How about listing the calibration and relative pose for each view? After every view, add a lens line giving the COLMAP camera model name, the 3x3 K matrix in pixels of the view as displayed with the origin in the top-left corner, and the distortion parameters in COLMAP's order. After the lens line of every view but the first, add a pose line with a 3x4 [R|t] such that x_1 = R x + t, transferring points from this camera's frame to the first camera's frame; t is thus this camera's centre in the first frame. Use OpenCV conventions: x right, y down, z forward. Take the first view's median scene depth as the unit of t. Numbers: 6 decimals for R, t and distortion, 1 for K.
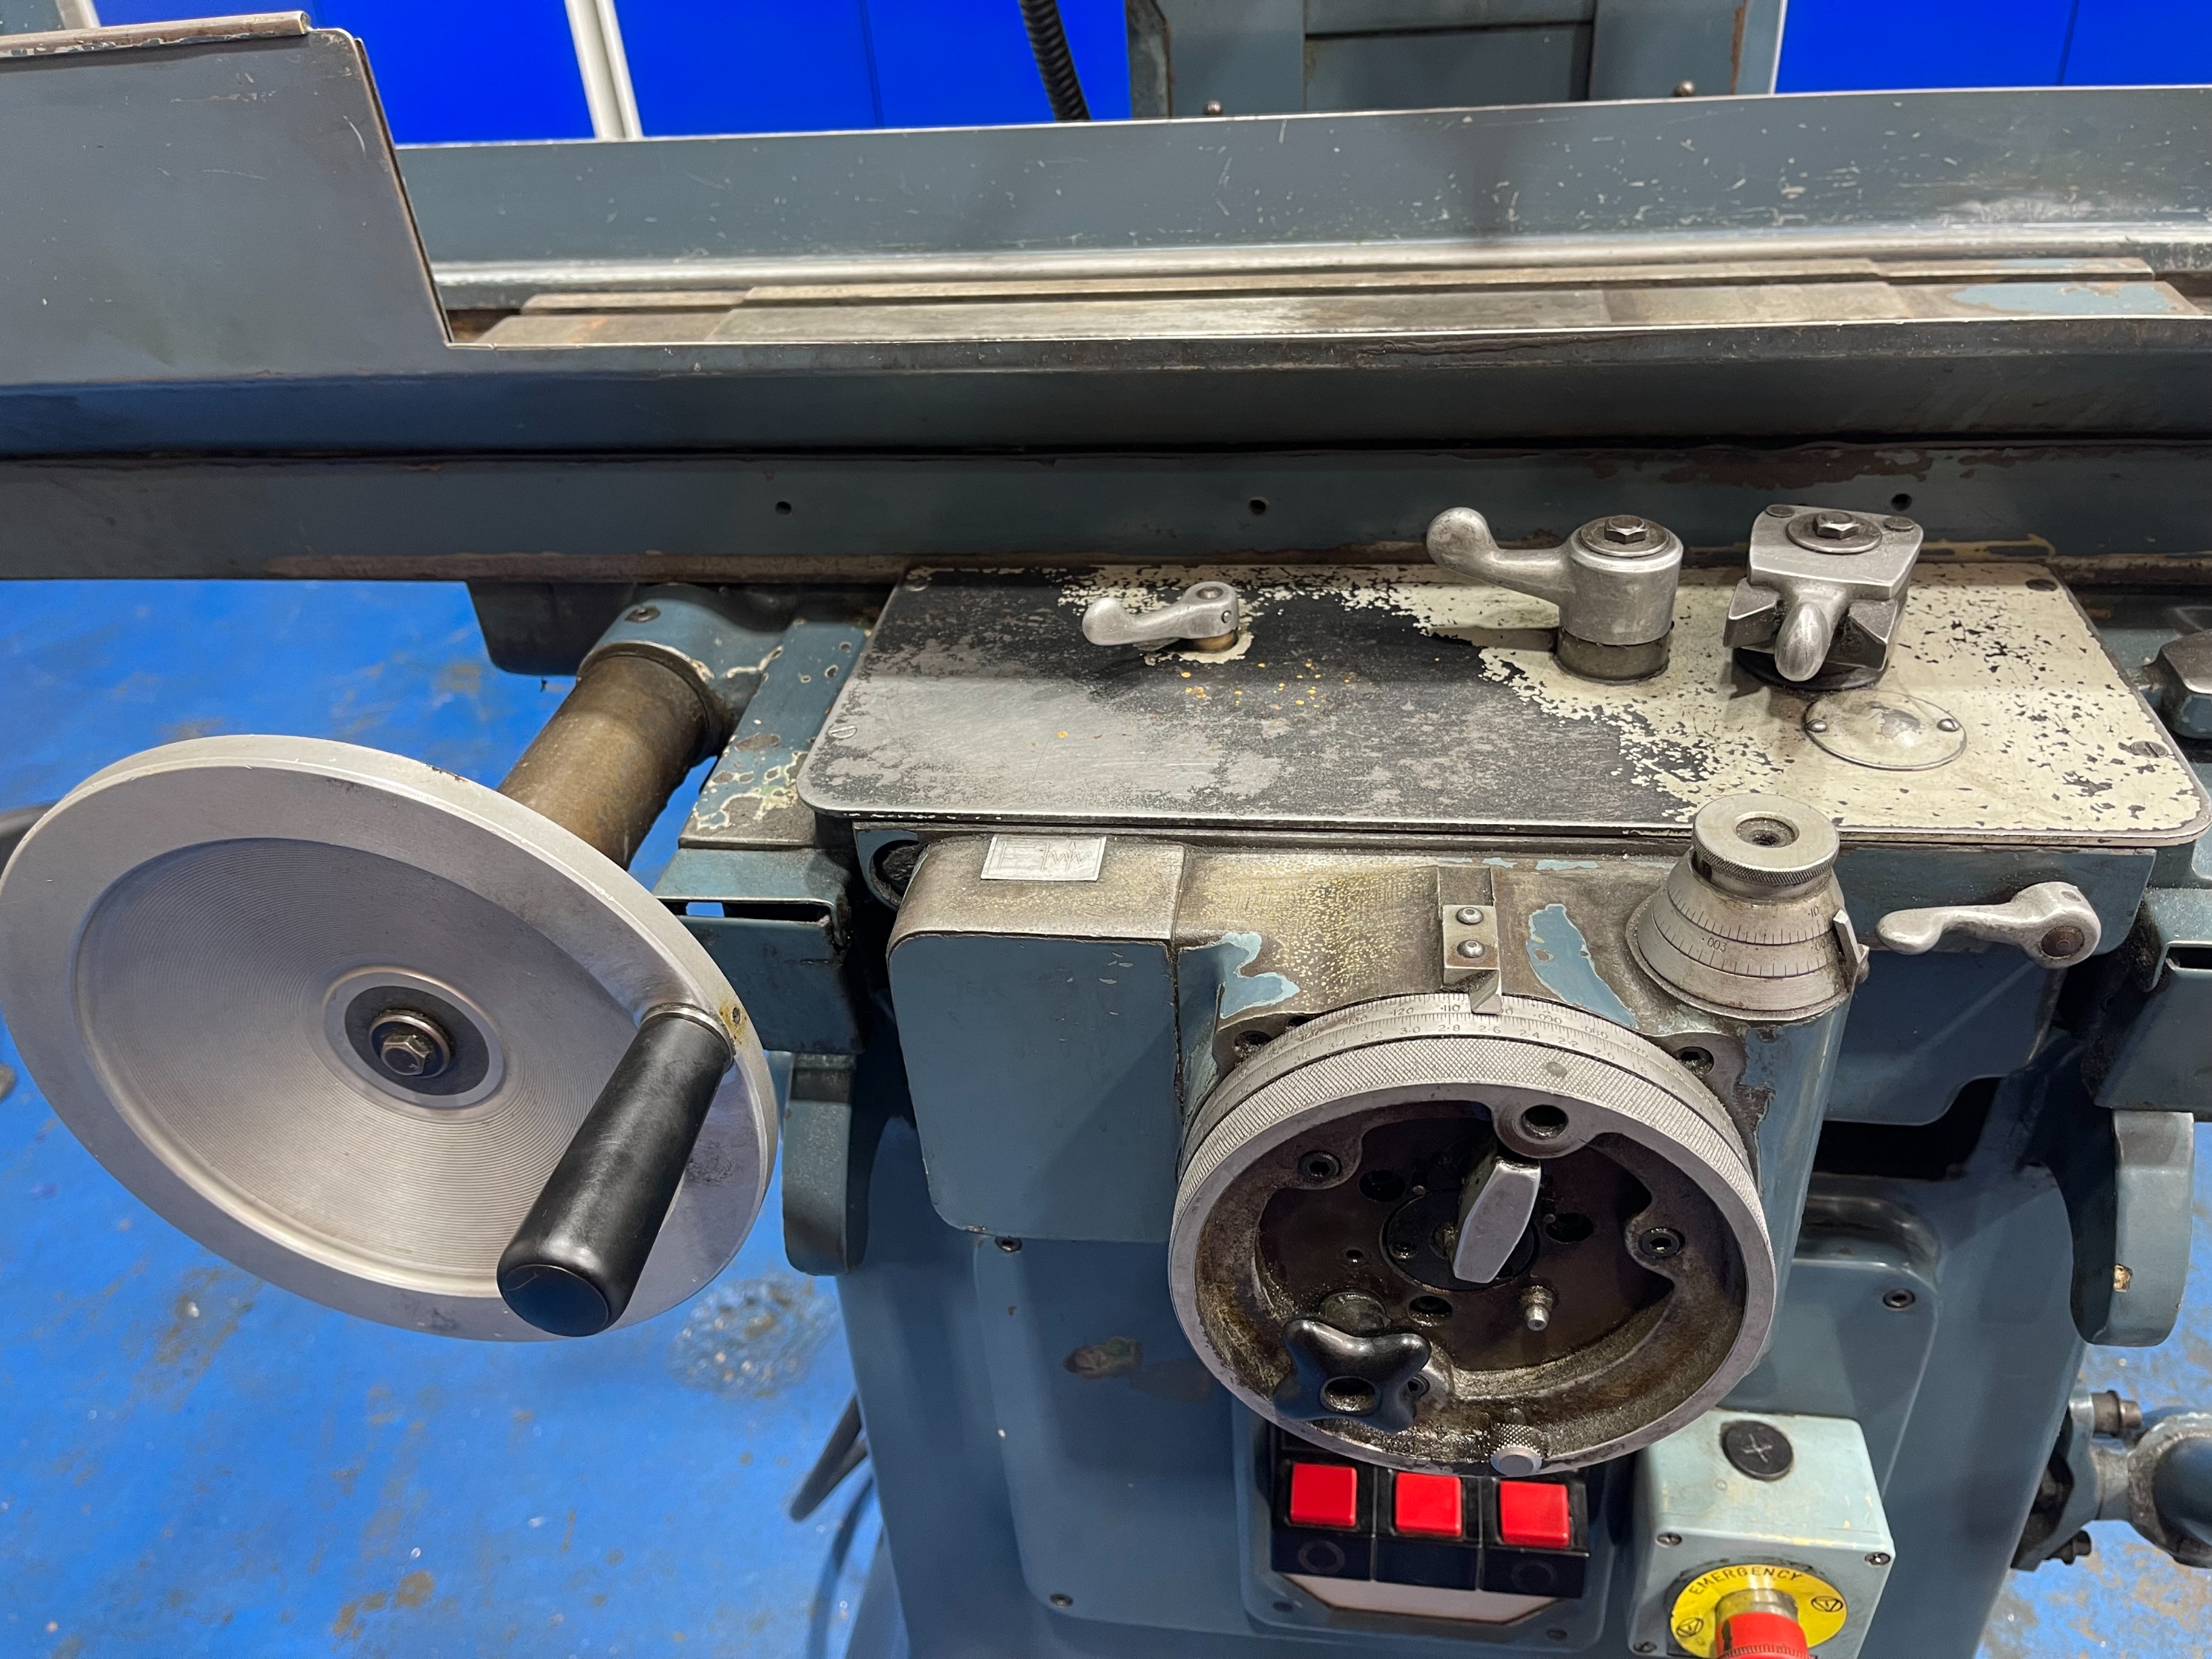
lens RADIAL K [[1688.2, 0, 1116.8], [0, 1688.2, 831.9], [0, 0, 1]] dist [0.059569, -0.087763]
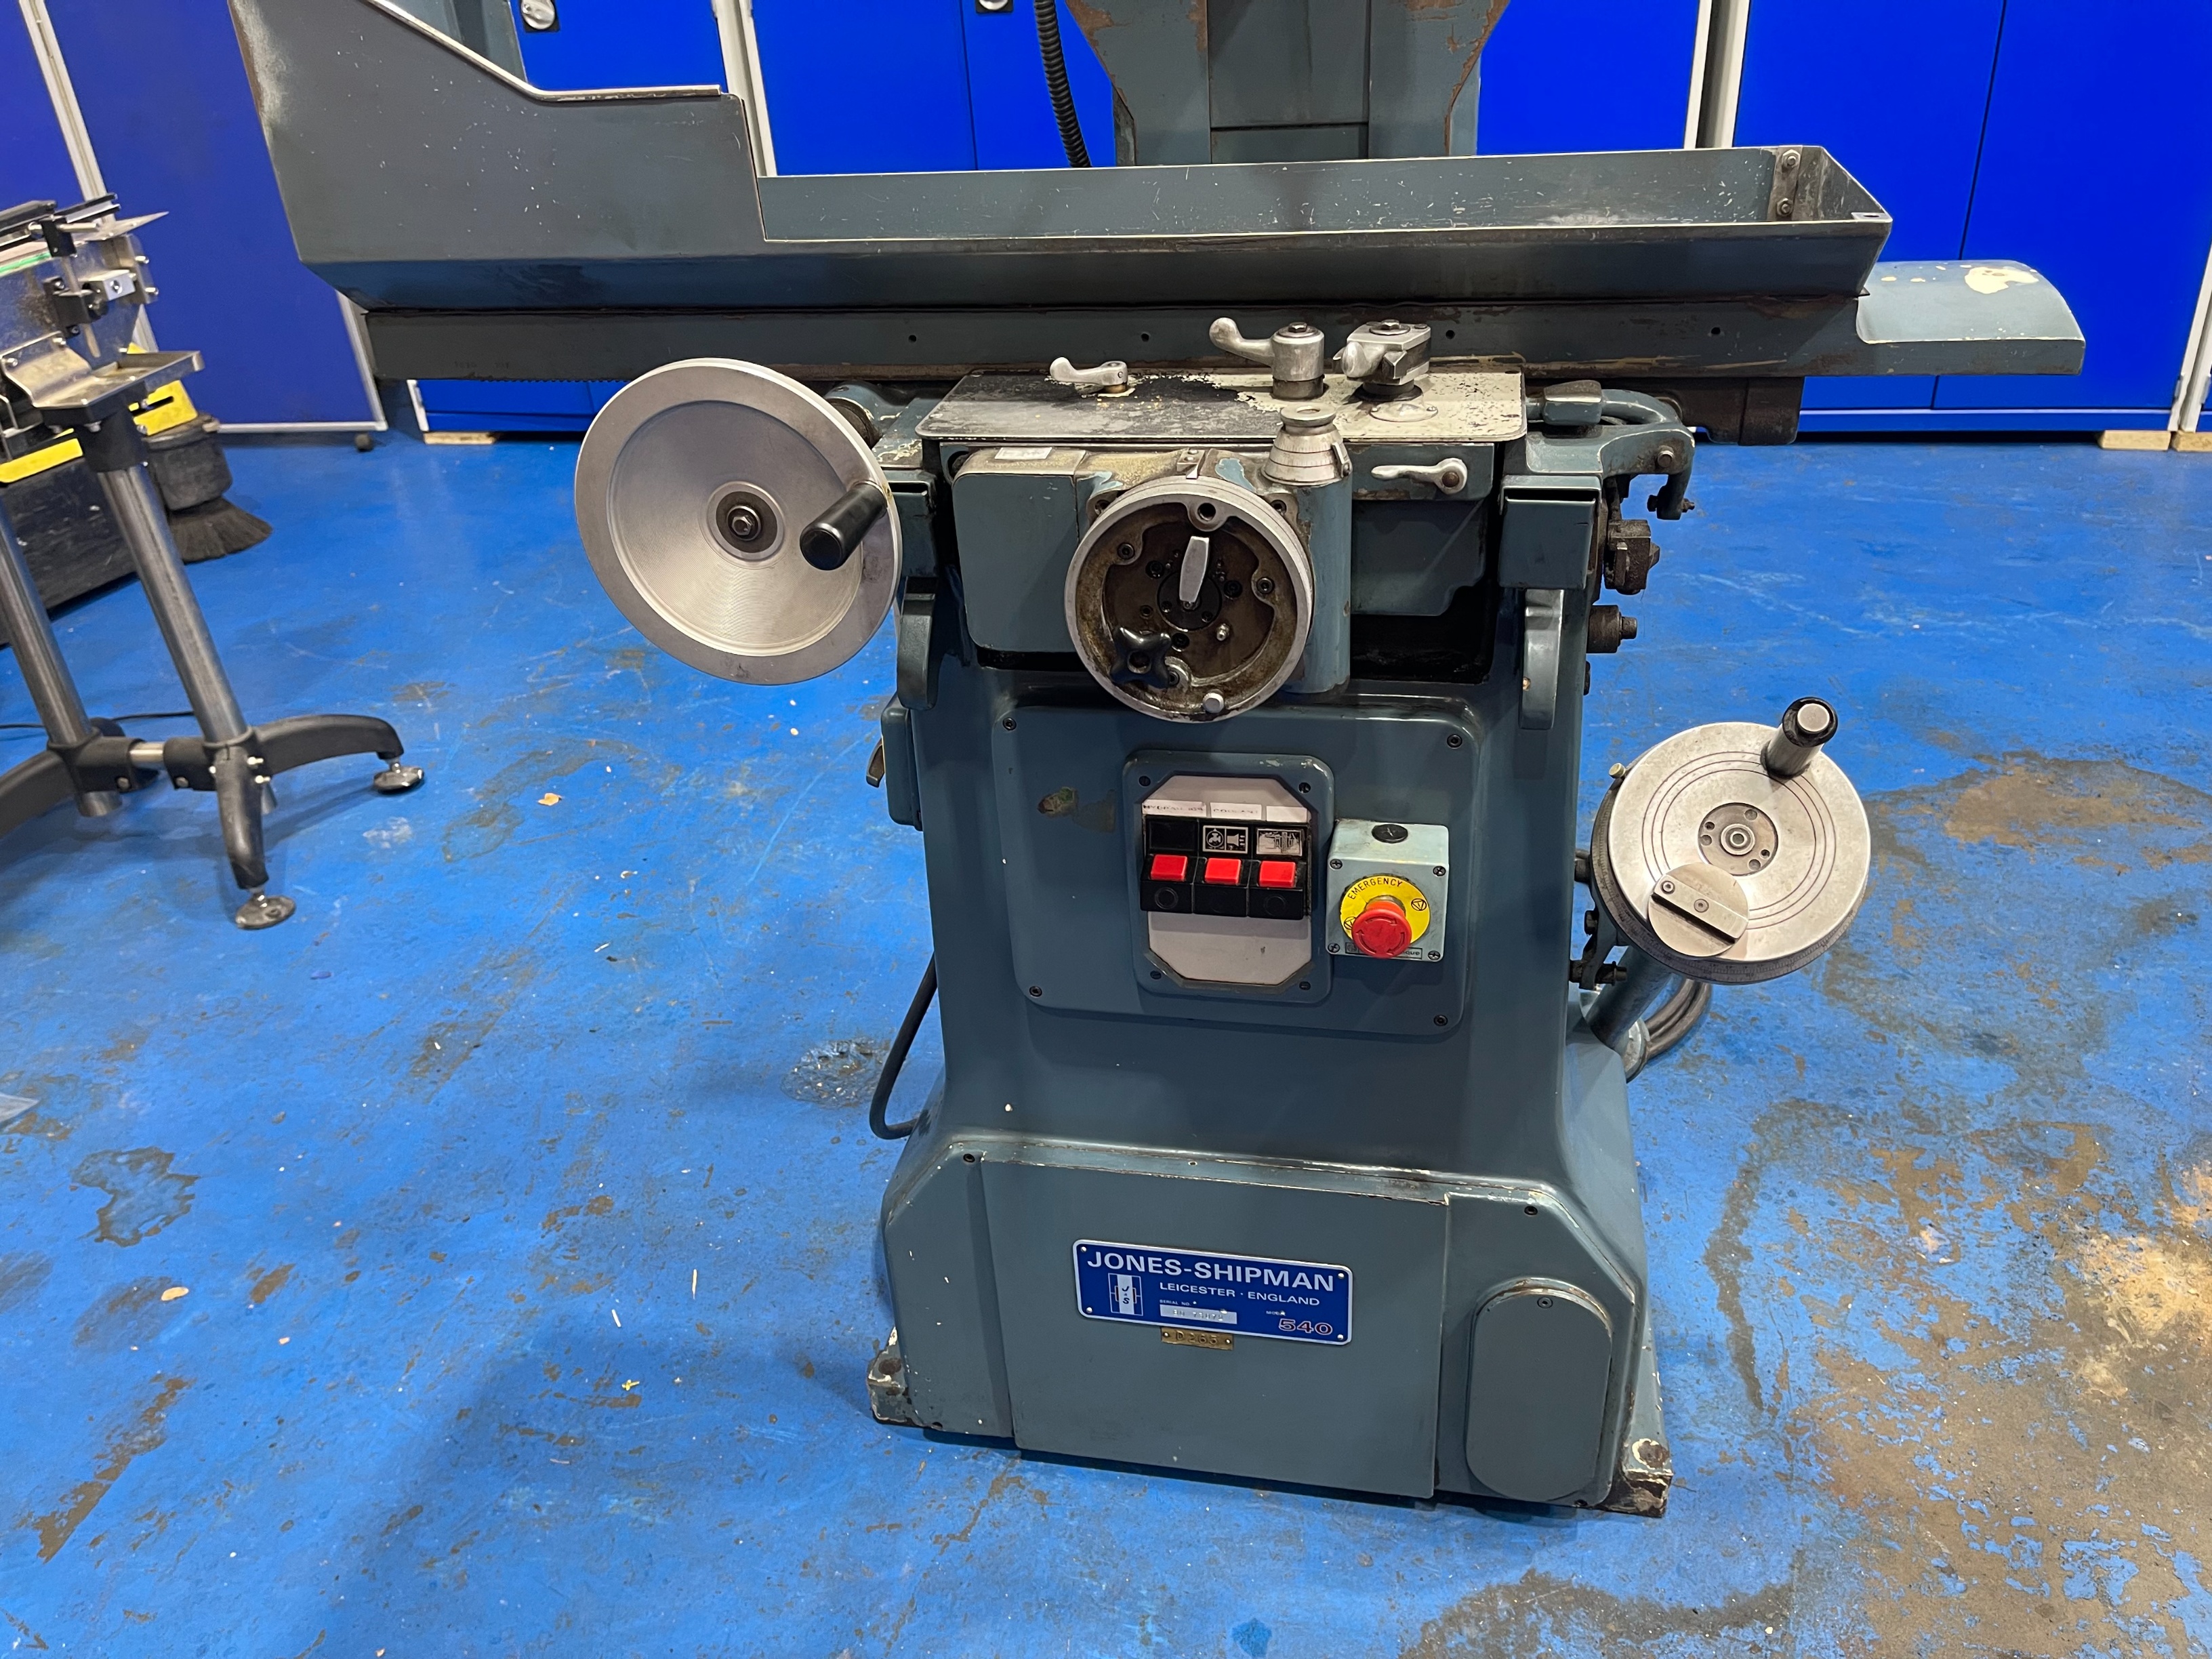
lens RADIAL K [[1688.2, 0, 1116.2], [0, 1688.2, 843.3], [0, 0, 1]] dist [0.059569, -0.087763]
pose [[0.998114, 0.038599, -0.047731, 0.188103], [-0.042234, 0.996085, -0.077653, 0.635032], [0.044546, 0.079523, 0.995837, -1.086165]]
